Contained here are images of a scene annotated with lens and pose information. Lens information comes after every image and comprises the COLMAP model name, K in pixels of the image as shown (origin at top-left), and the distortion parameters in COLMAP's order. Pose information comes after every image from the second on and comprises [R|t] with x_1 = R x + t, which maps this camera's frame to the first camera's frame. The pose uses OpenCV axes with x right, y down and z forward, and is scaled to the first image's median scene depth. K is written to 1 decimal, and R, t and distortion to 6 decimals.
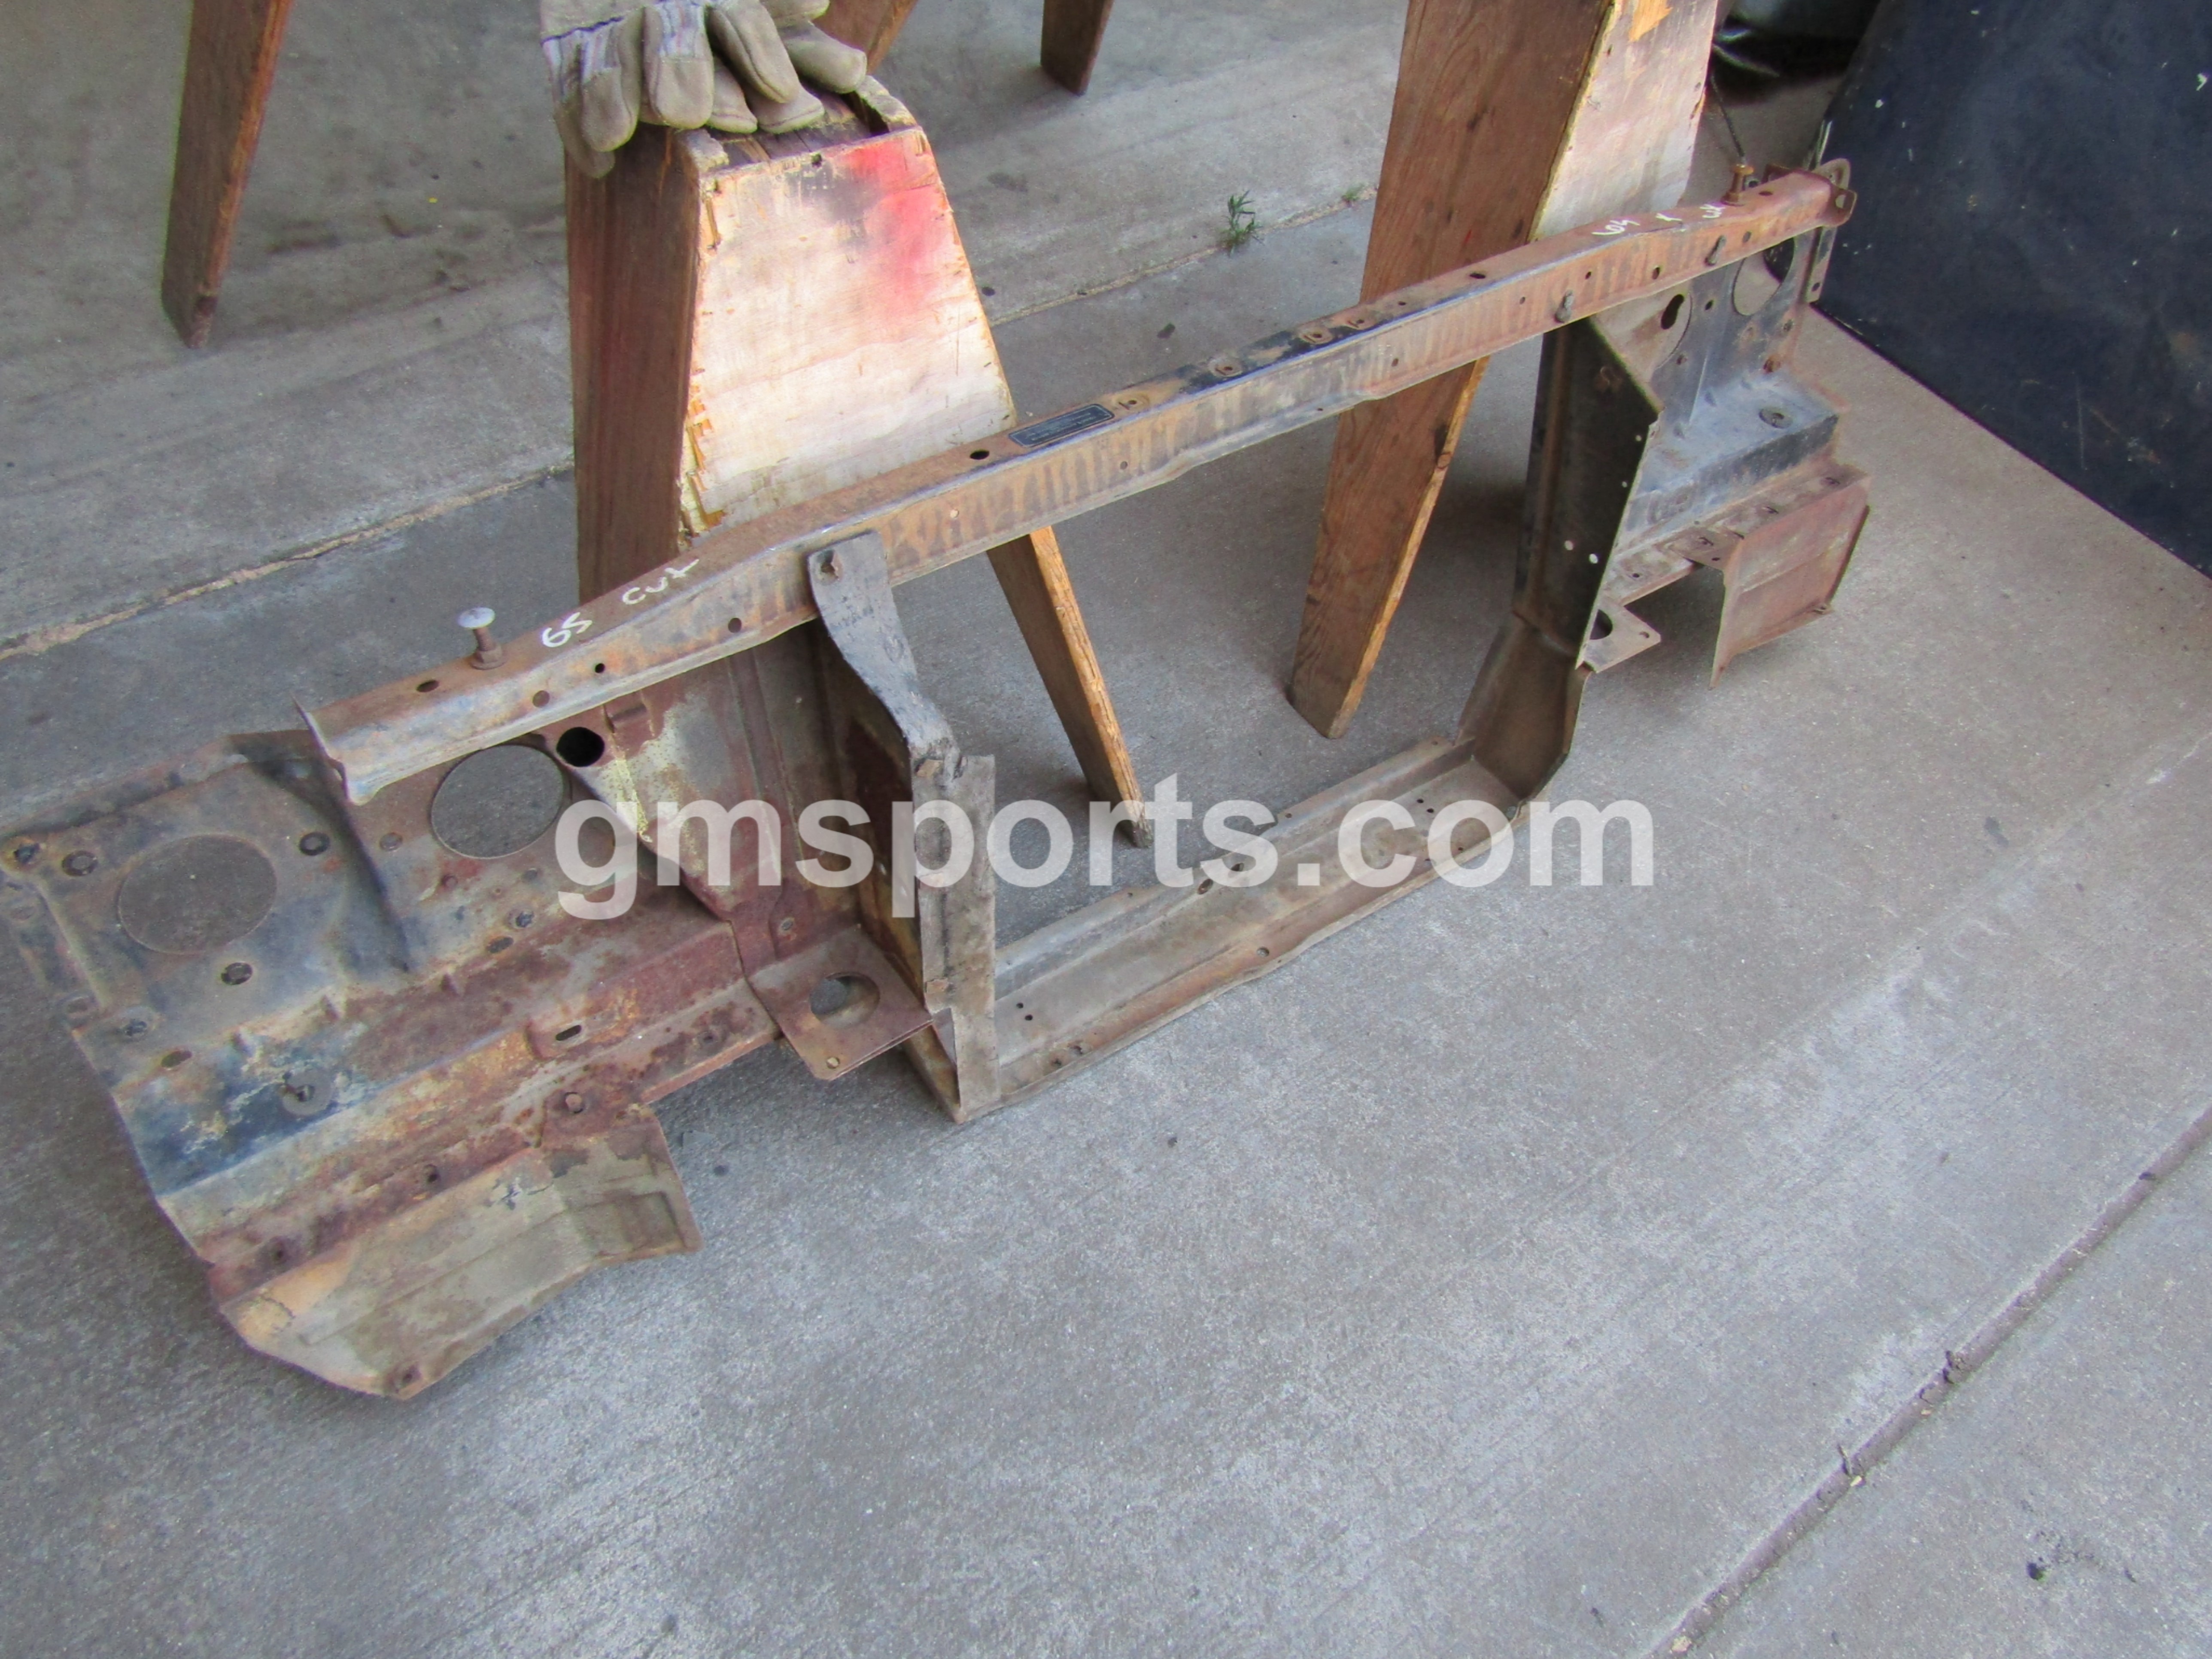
lens RADIAL K [[1576.3, 0, 1111.2], [0, 1576.3, 825.9], [0, 0, 1]] dist [-0.003480, -0.001648]
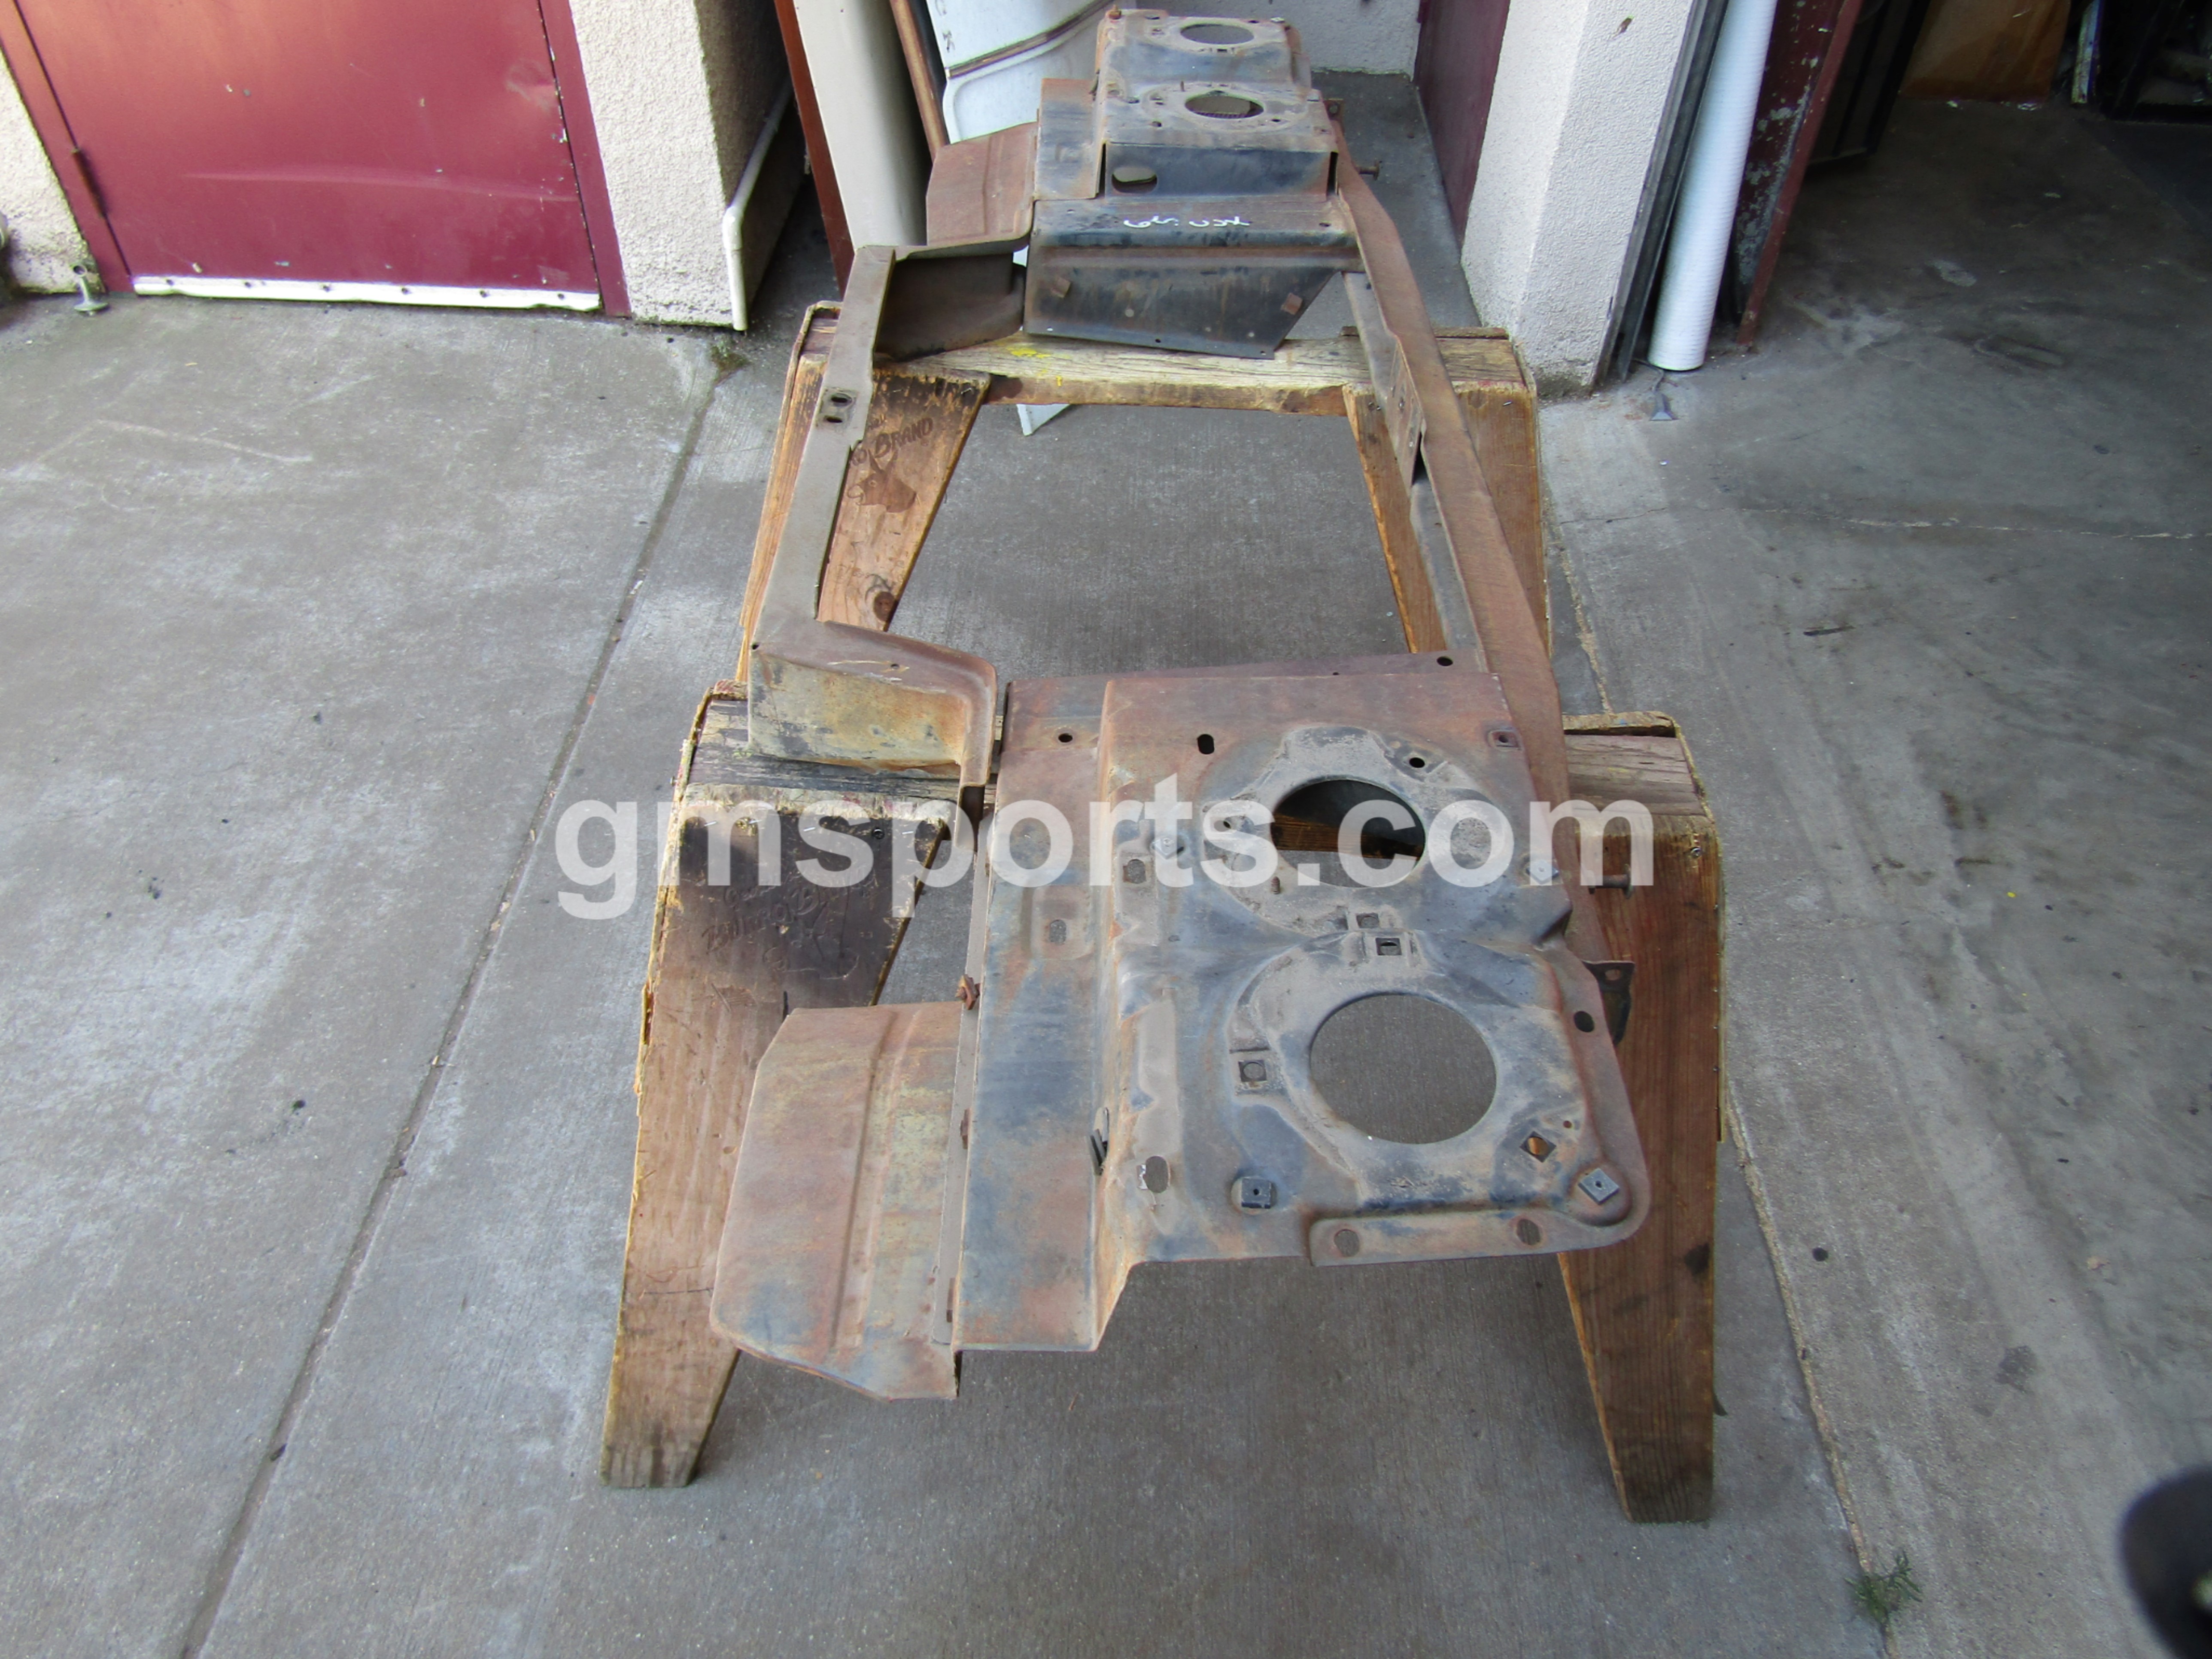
lens RADIAL K [[1576.3, 0, 1114.5], [0, 1576.3, 842.0], [0, 0, 1]] dist [-0.003480, -0.001648]
pose [[-0.599362, 0.438321, -0.669806, 0.947659], [-0.714260, 0.084917, 0.694710, -1.017755], [0.361384, 0.894798, 0.262179, 0.643335]]
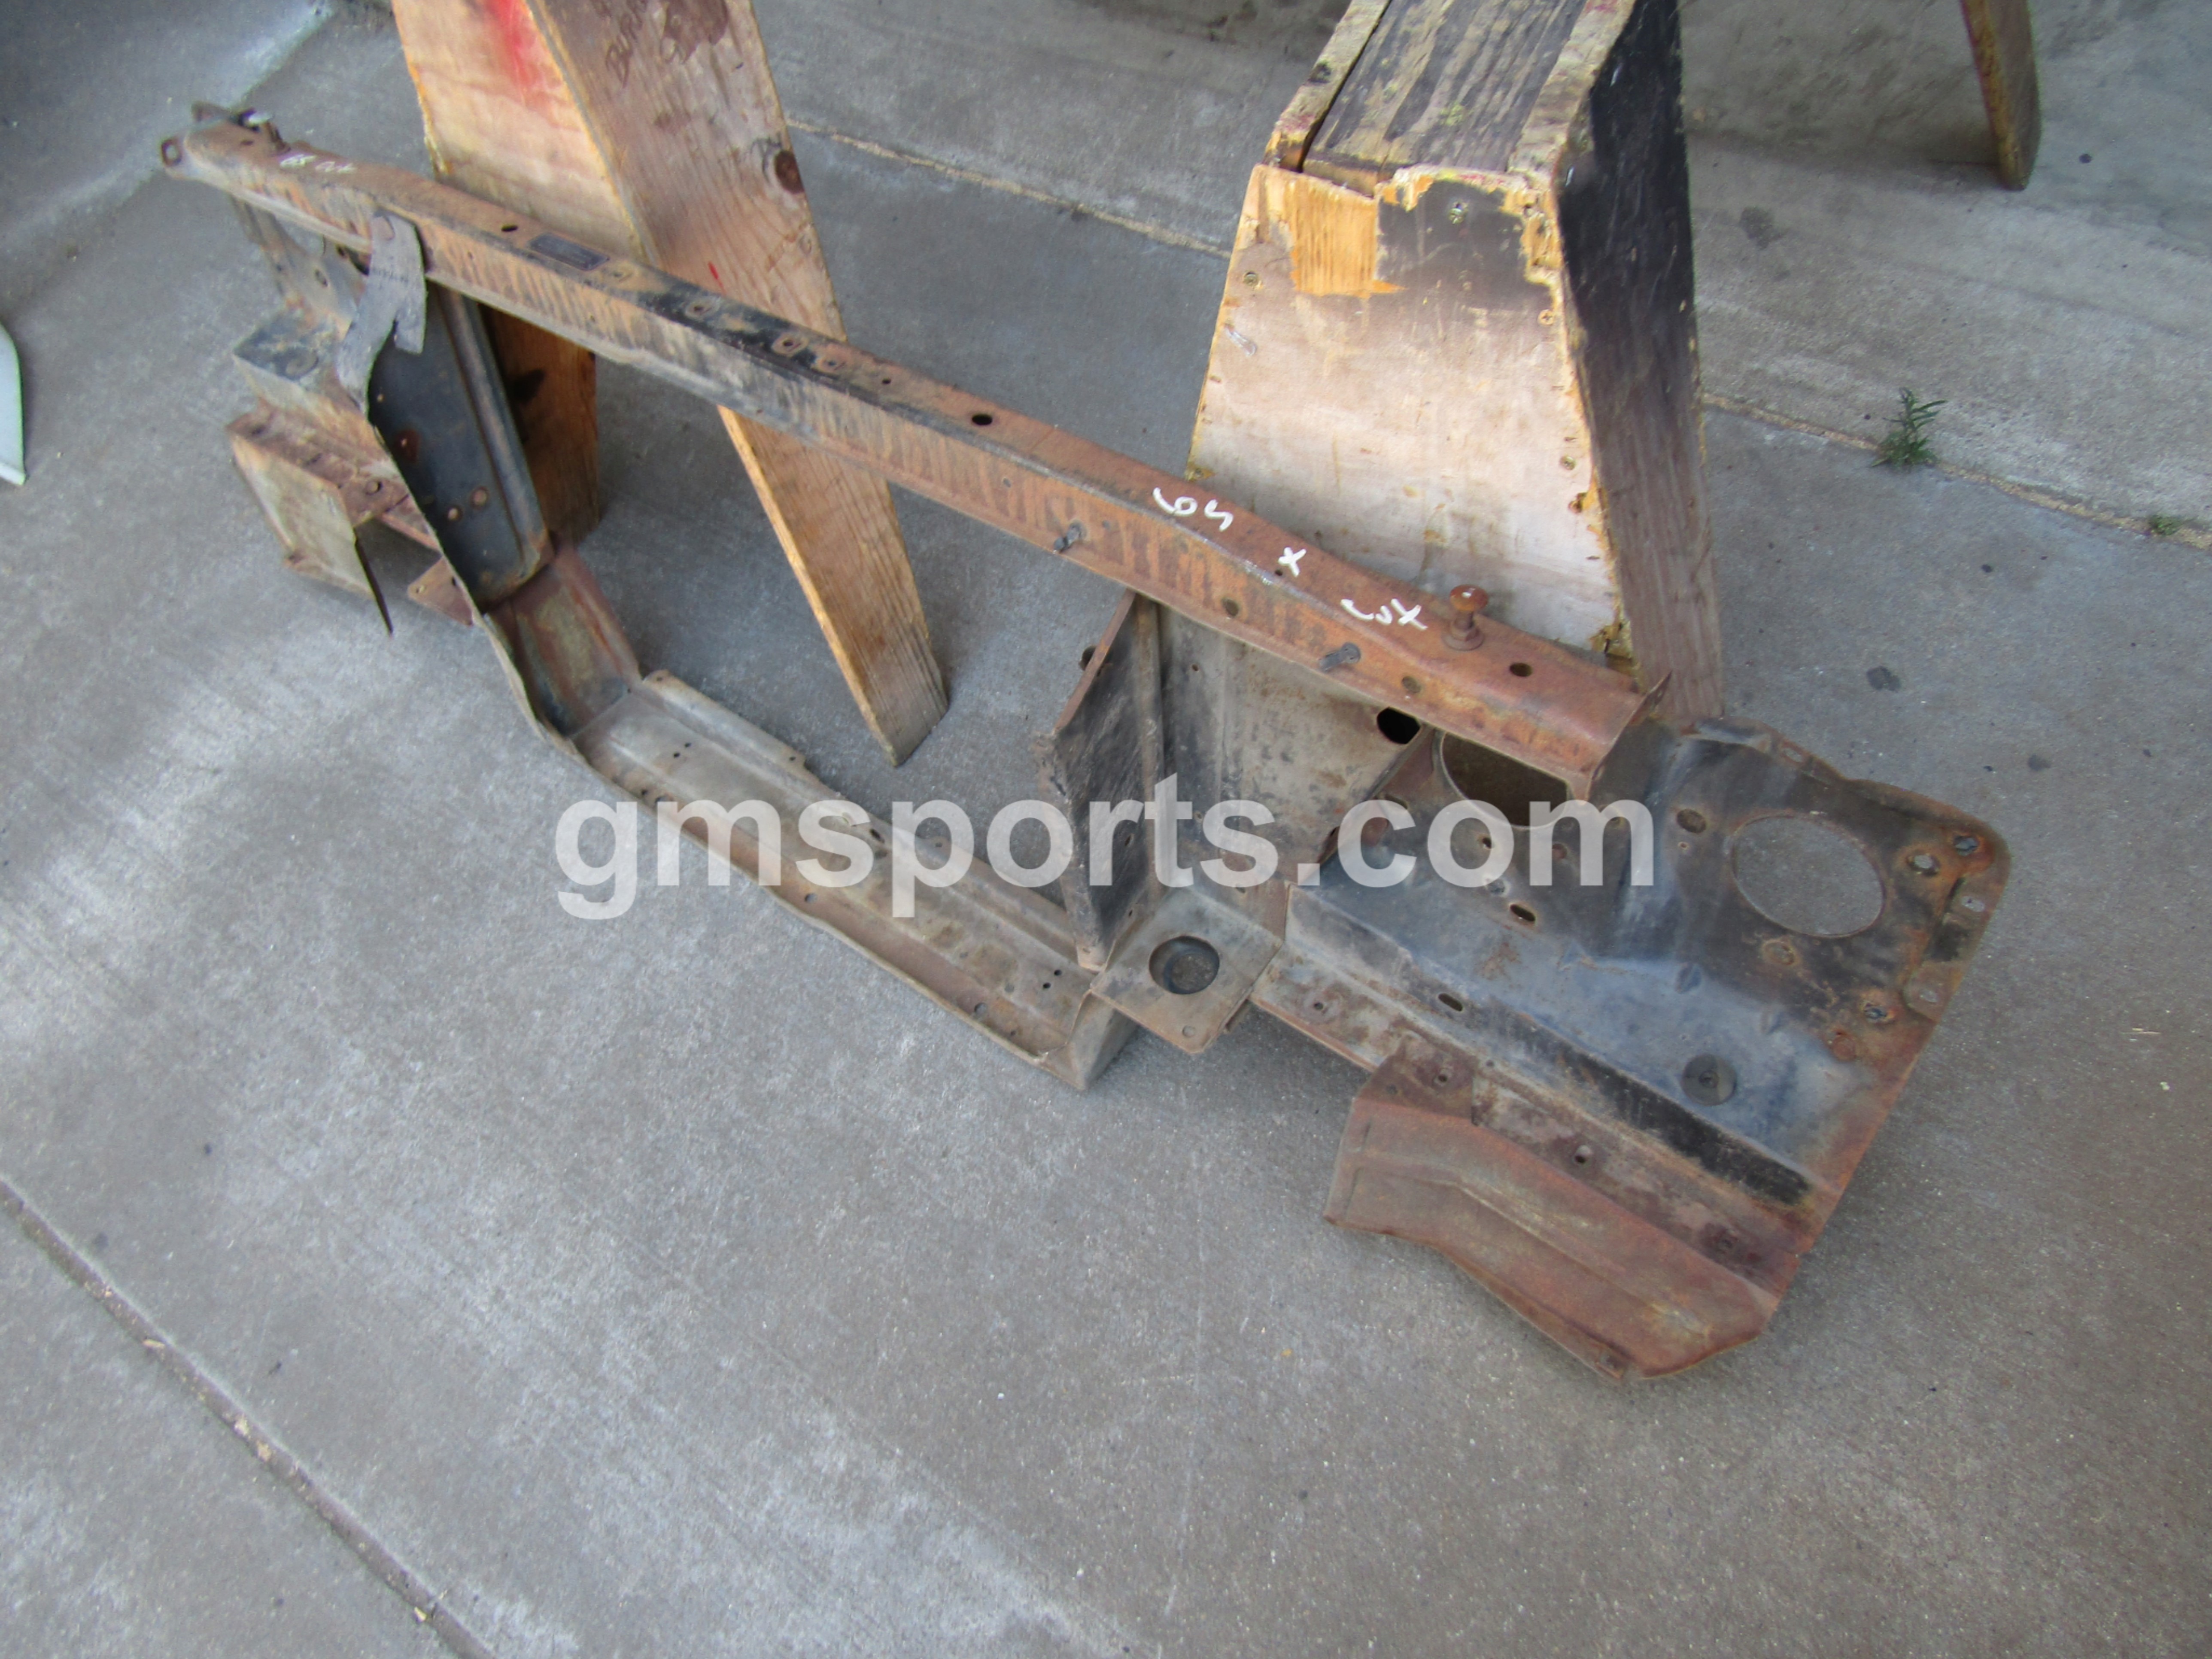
lens RADIAL K [[1576.3, 0, 1095.7], [0, 1576.3, 826.3], [0, 0, 1]] dist [-0.003480, -0.001648]
pose [[0.301491, 0.710095, -0.636293, 0.839912], [-0.612363, 0.655725, 0.441629, -0.560729], [0.730832, 0.256495, 0.632531, 0.548236]]
